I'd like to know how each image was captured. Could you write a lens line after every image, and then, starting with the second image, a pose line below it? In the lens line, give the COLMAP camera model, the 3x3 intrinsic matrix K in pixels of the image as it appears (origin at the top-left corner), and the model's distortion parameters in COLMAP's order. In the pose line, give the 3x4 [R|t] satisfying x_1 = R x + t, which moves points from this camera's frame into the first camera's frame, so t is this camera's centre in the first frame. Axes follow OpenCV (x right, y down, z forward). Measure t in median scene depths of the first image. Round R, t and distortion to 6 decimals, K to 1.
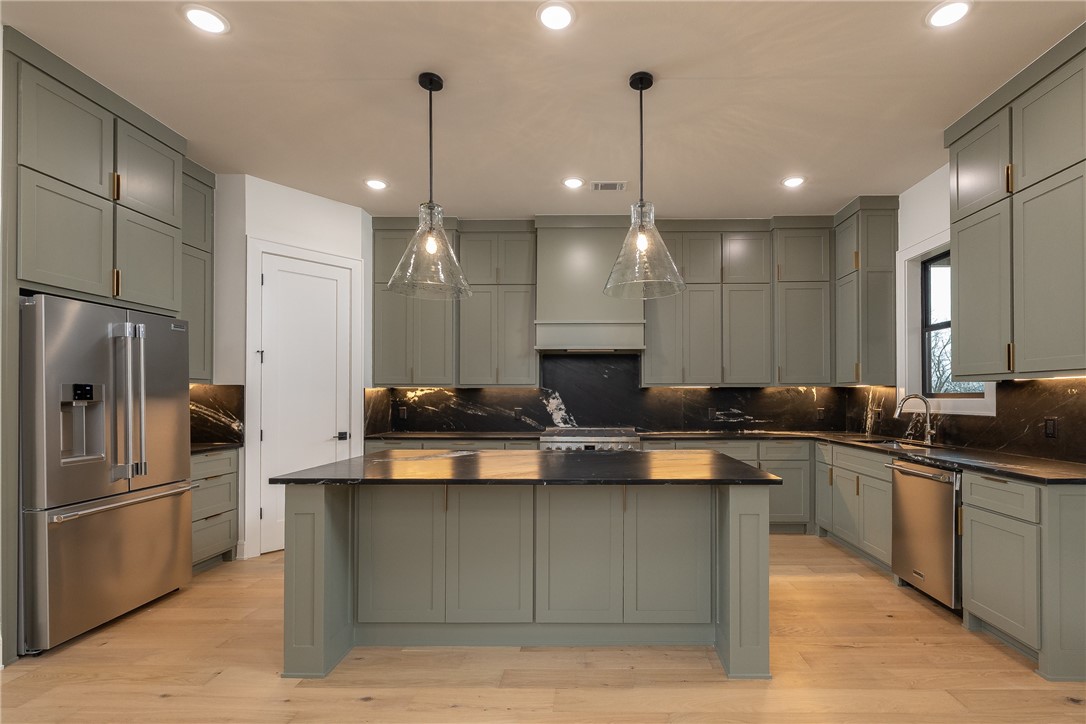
lens RADIAL K [[503.8, 0, 592.8], [0, 503.8, 392.4], [0, 0, 1]] dist [0.002305, 0.000347]
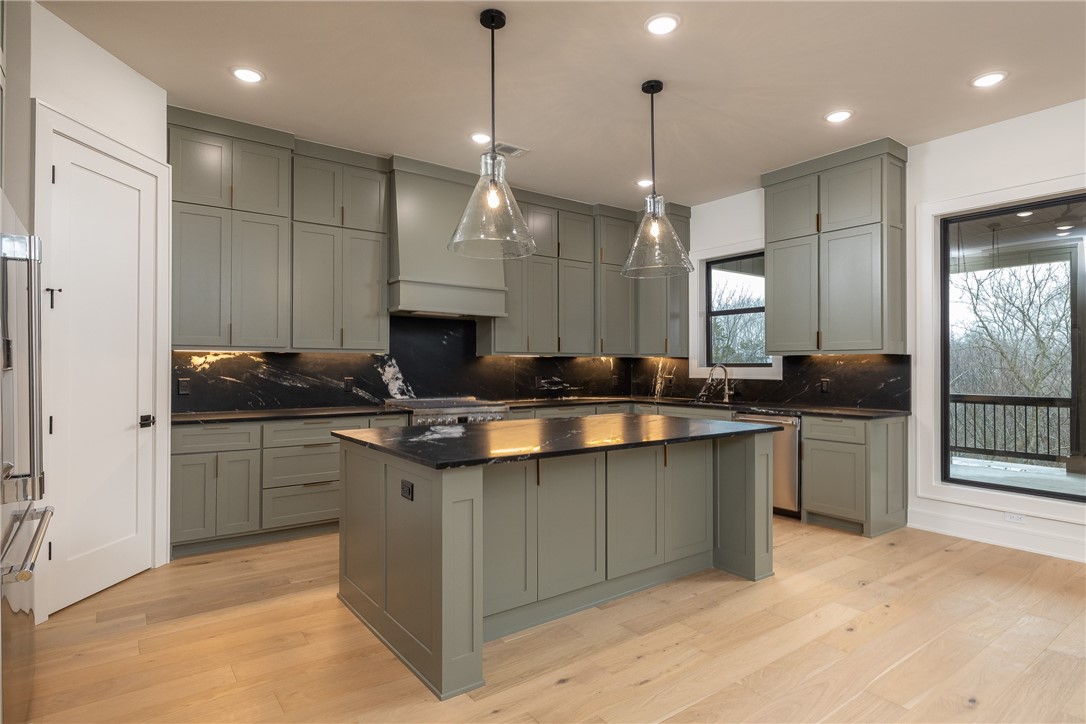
lens RADIAL K [[547.2, 0, 565.3], [0, 547.2, 363.2], [0, 0, 1]] dist [-0.005502, 0.003901]
pose [[0.807979, 0.006837, 0.589172, -0.466764], [-0.009554, 0.999953, 0.001498, 0.002559], [-0.589134, -0.006839, 0.808006, 0.073989]]
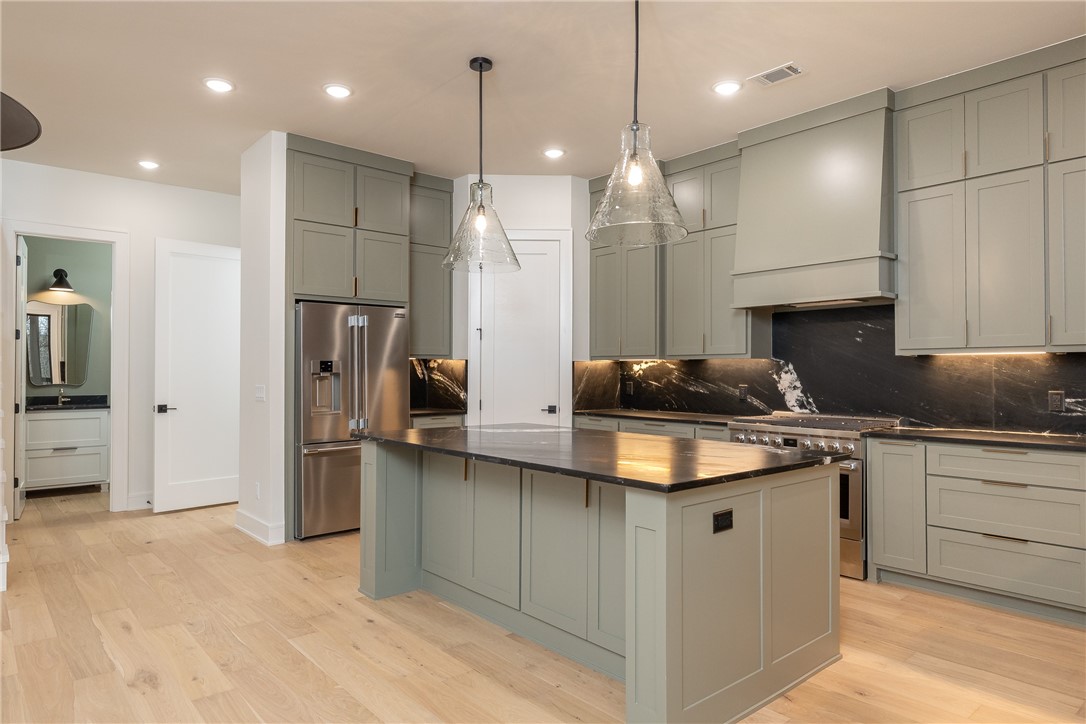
lens RADIAL K [[649.4, 0, 531.2], [0, 649.4, 365.4], [0, 0, 1]] dist [0.017157, 0.000010]
pose [[0.666260, -0.005001, -0.745703, 0.437078], [0.005254, 0.999984, -0.002012, 0.001844], [0.745701, -0.002578, 0.666276, 0.114091]]
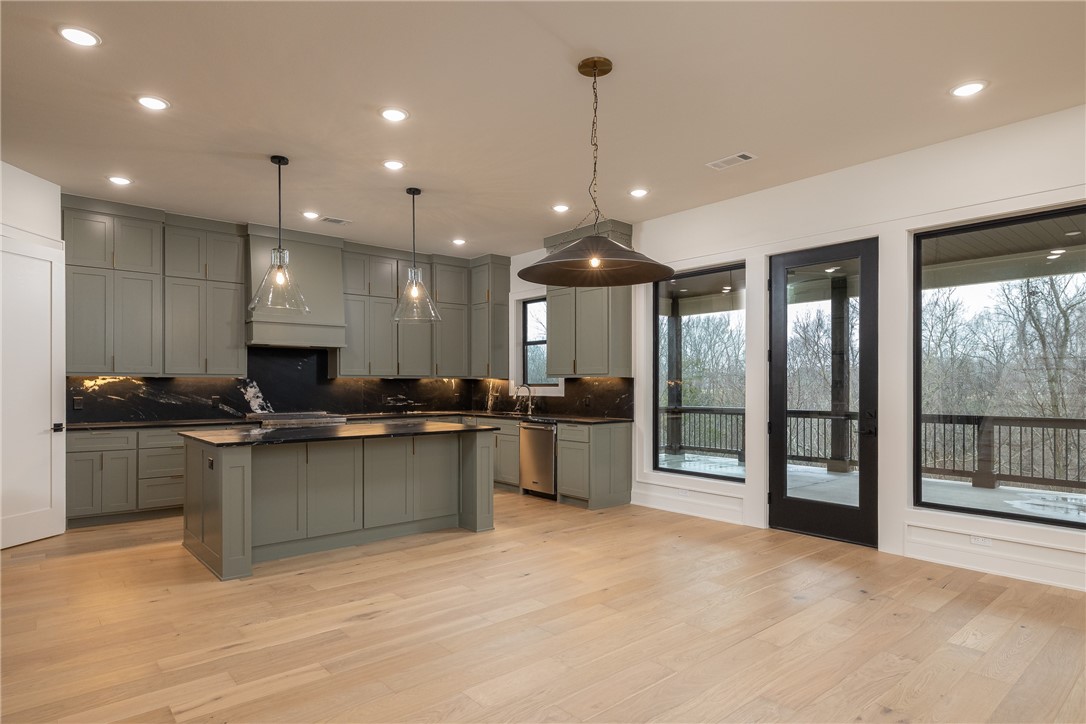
lens RADIAL K [[547.2, 0, 524.6], [0, 547.2, 385.5], [0, 0, 1]] dist [-0.005502, 0.003901]
pose [[0.775848, 0.000854, 0.630919, -0.439678], [-0.006449, 0.999958, 0.006577, -0.004328], [-0.630886, -0.009172, 0.775821, -0.354818]]
